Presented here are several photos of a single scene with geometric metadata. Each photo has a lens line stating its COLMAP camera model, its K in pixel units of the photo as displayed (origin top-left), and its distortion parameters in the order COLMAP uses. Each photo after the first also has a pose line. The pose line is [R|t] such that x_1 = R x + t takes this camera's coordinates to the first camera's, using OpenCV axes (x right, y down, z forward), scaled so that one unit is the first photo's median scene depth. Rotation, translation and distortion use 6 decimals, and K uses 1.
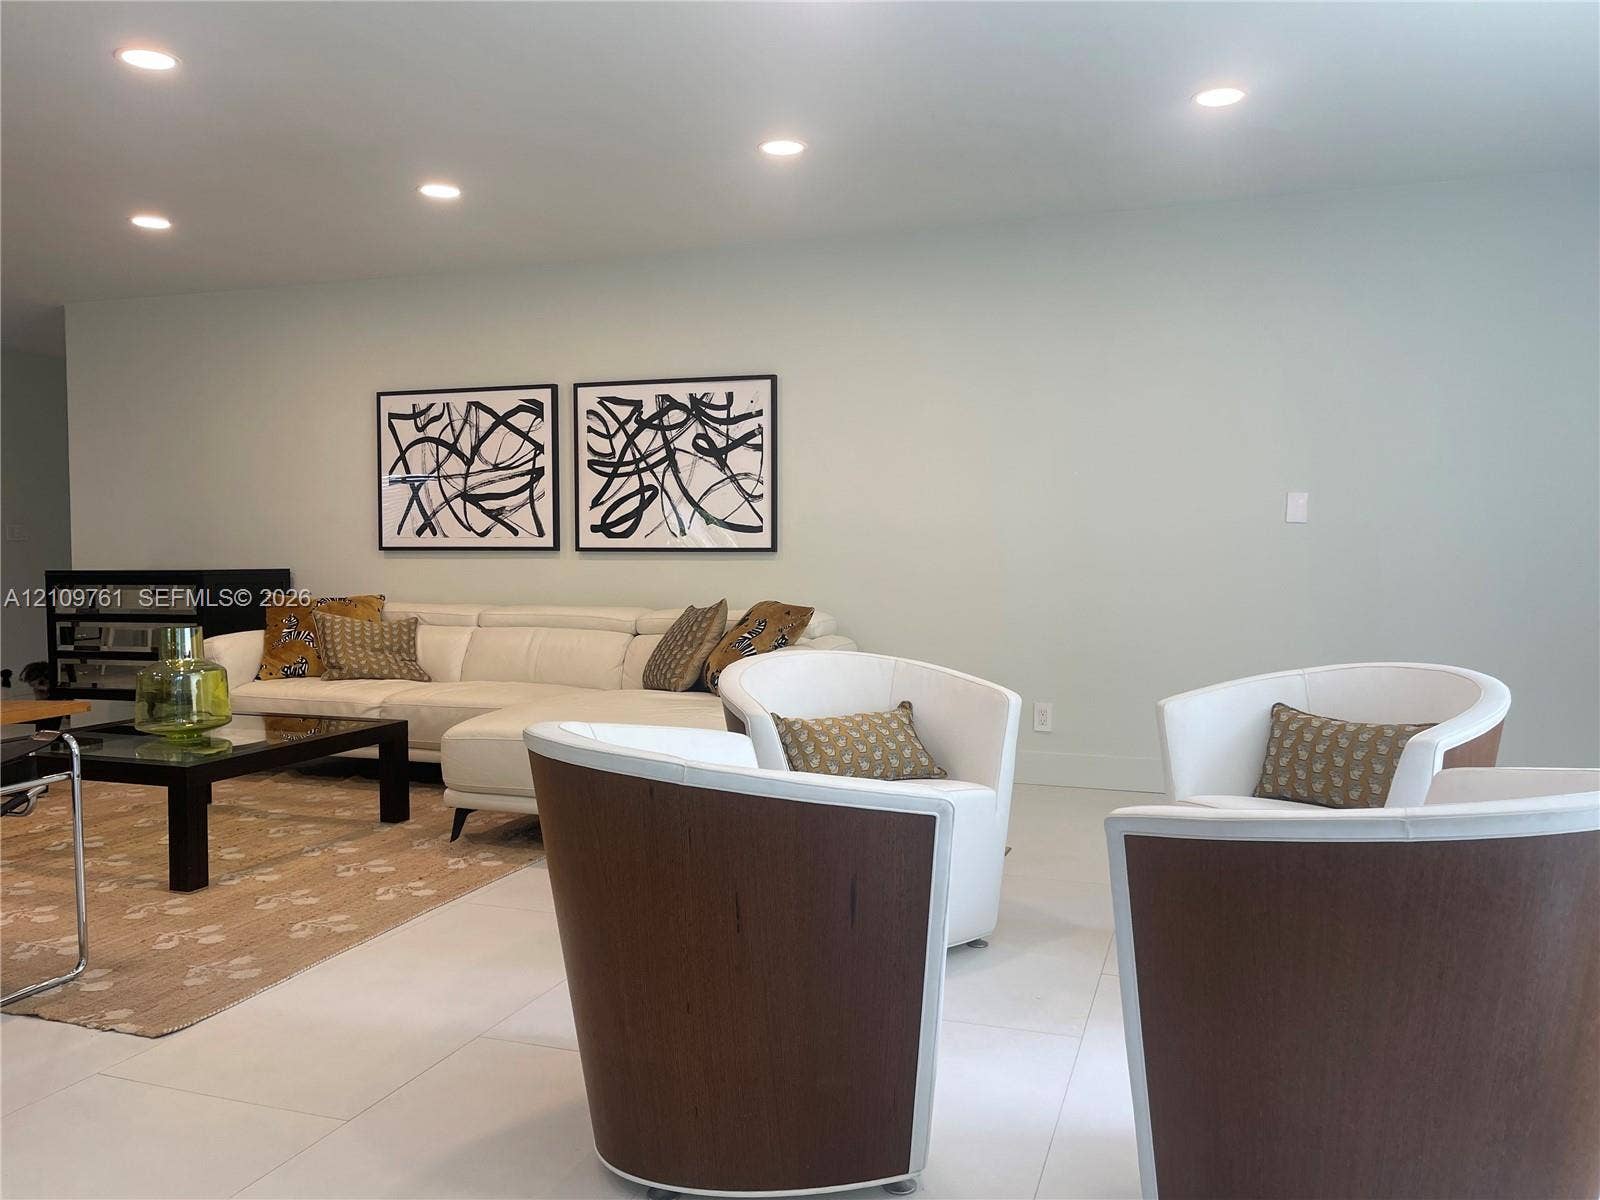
lens RADIAL K [[1214.8, 0, 811.1], [0, 1214.8, 584.2], [0, 0, 1]] dist [0.066920, -0.118637]
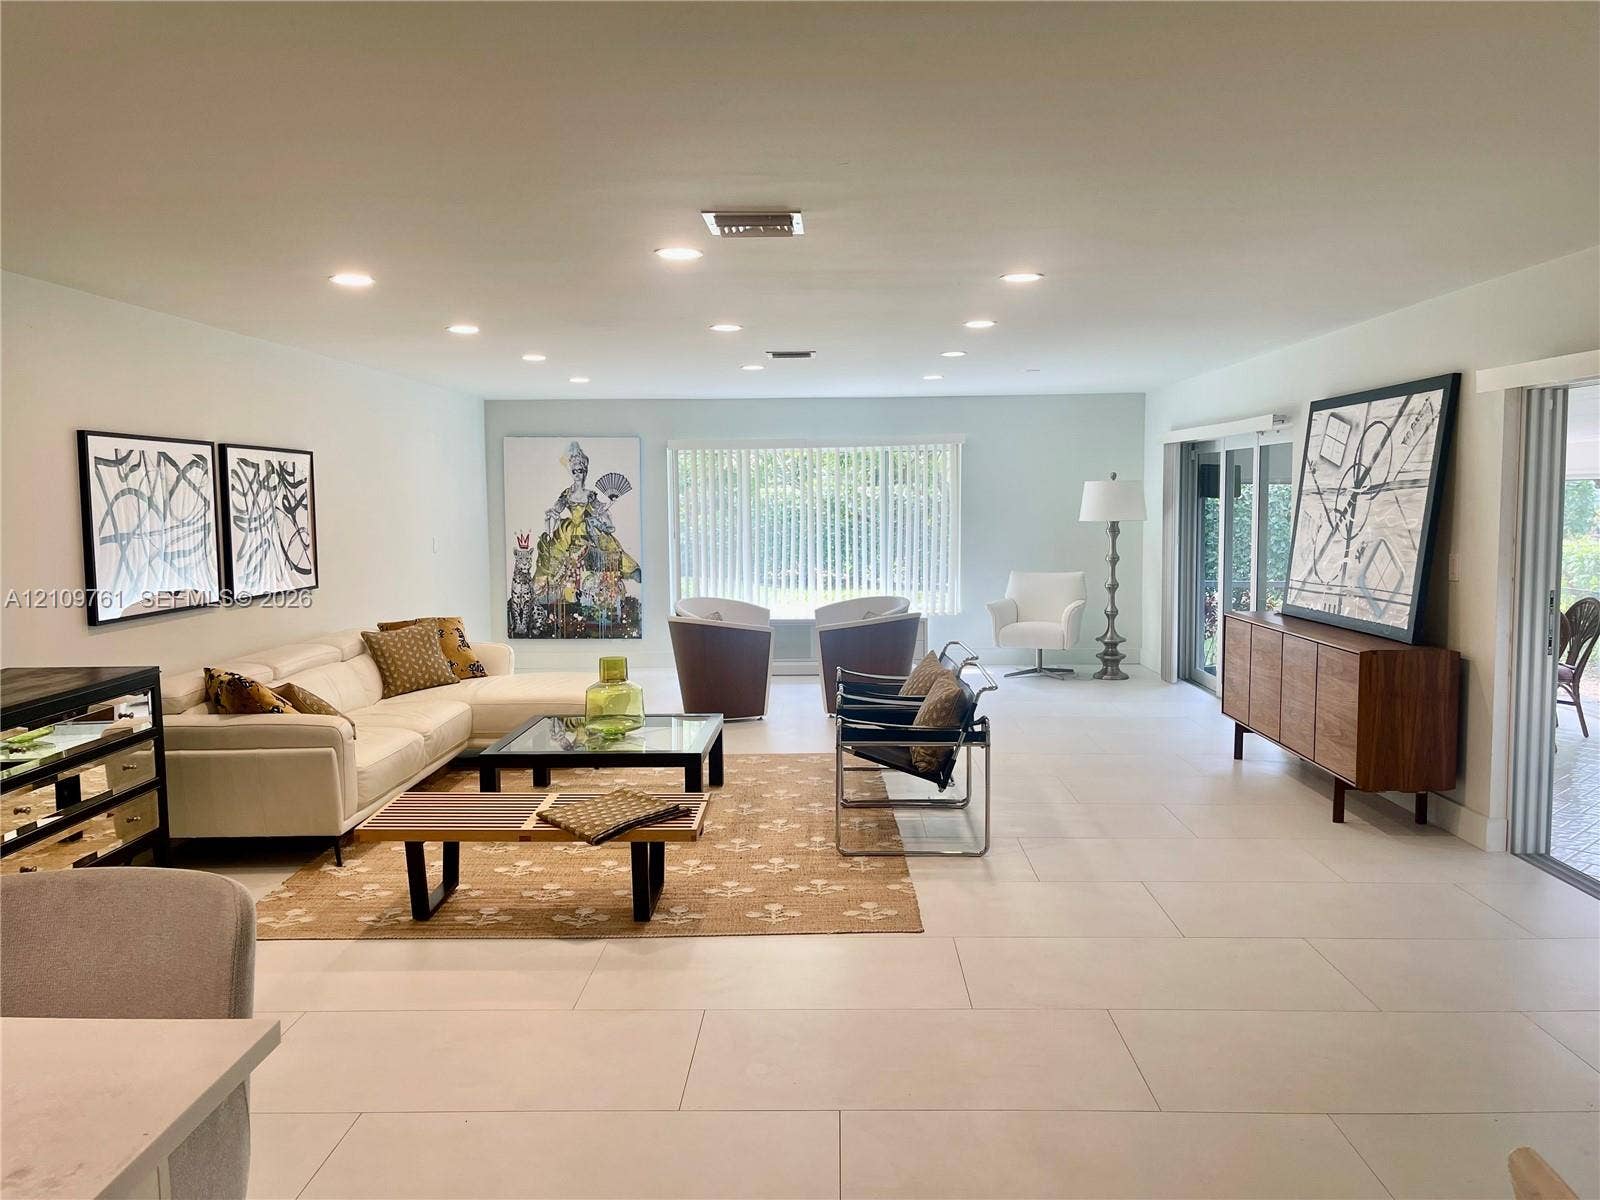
lens RADIAL K [[1214.8, 0, 811.1], [0, 1214.8, 584.2], [0, 0, 1]] dist [0.066920, -0.118637]
pose [[-0.304944, -0.063939, 0.950221, -1.356356], [0.037166, 0.996185, 0.078960, -0.108617], [-0.951645, 0.059395, -0.301405, 0.847706]]
